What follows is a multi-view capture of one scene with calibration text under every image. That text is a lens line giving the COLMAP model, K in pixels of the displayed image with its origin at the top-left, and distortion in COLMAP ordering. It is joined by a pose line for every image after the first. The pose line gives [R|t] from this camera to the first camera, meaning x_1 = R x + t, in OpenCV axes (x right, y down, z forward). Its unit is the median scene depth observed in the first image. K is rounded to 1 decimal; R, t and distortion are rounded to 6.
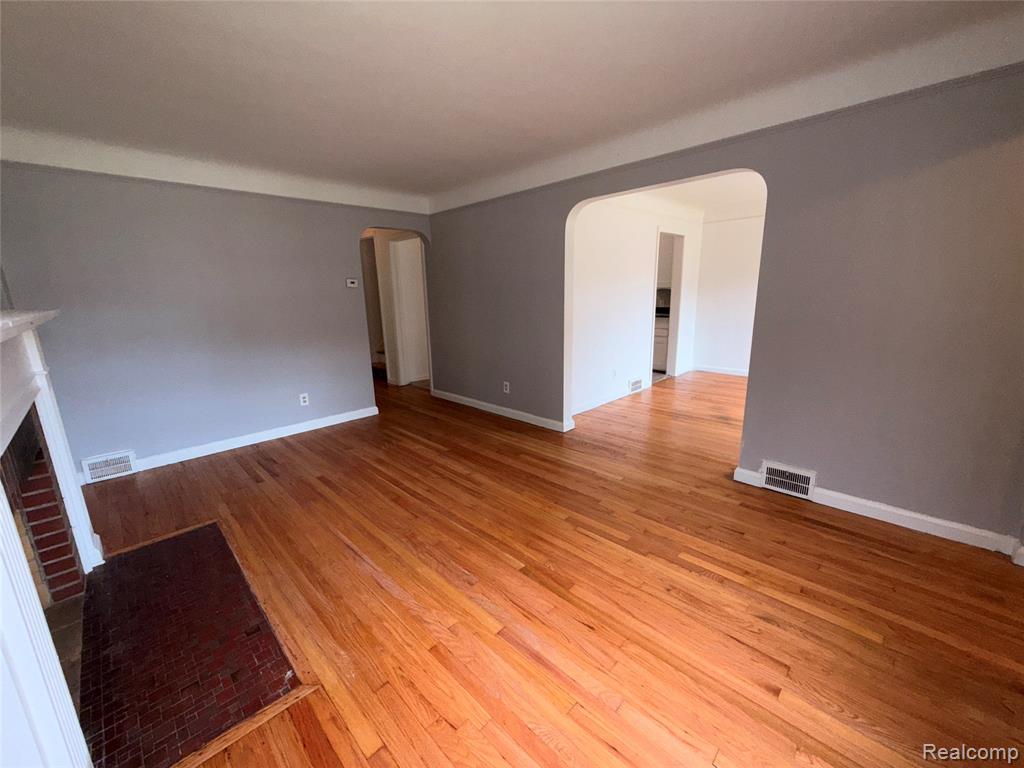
lens RADIAL K [[409.5, 0, 509.9], [0, 409.5, 384.1], [0, 0, 1]] dist [-0.000869, 0.000275]
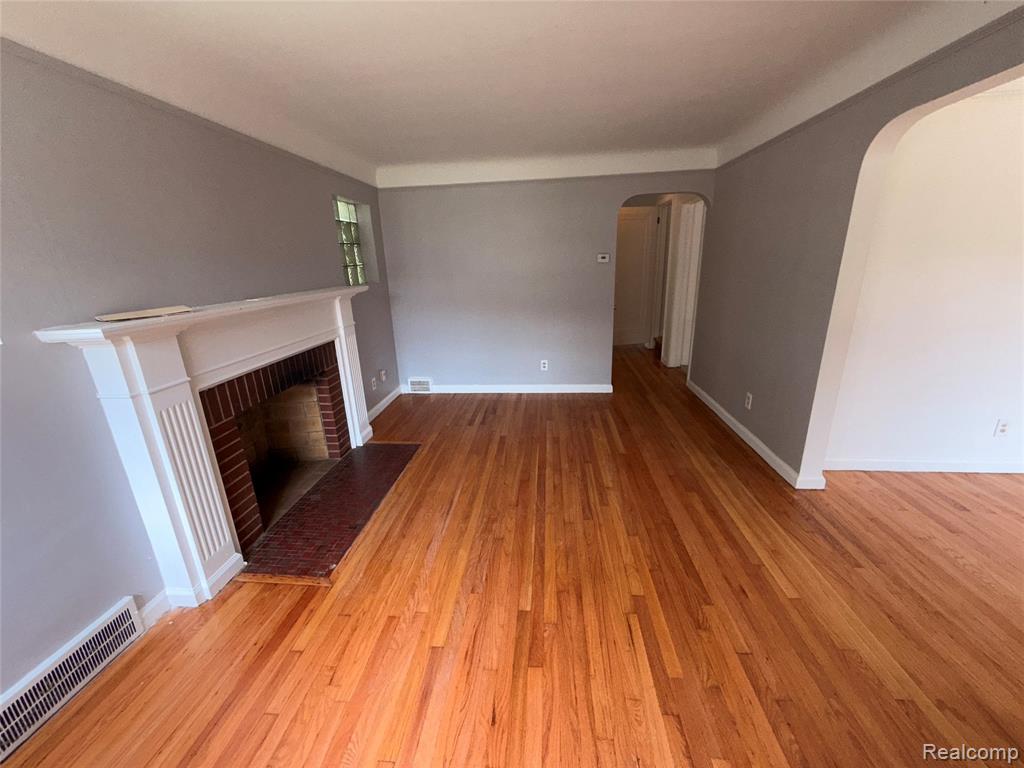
lens RADIAL K [[409.5, 0, 509.1], [0, 409.5, 382.1], [0, 0, 1]] dist [-0.000869, 0.000275]
pose [[0.636567, 0.224631, -0.737783, 0.430876], [-0.151677, 0.974423, 0.165811, -0.138532], [0.756159, 0.006355, 0.654357, 0.302747]]
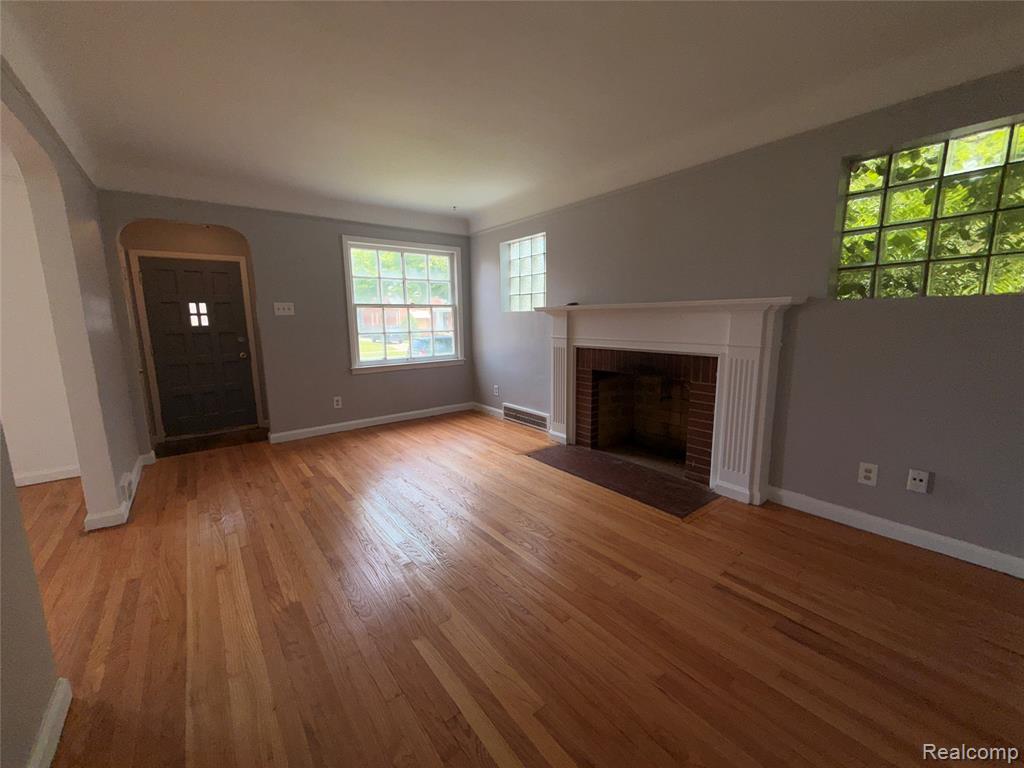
lens RADIAL K [[409.5, 0, 510.8], [0, 409.5, 383.1], [0, 0, 1]] dist [-0.000869, 0.000275]
pose [[-0.991048, 0.018701, 0.132188, -0.433913], [0.067257, 0.925253, 0.373340, -0.347879], [-0.115325, 0.378888, -0.918229, 1.761523]]
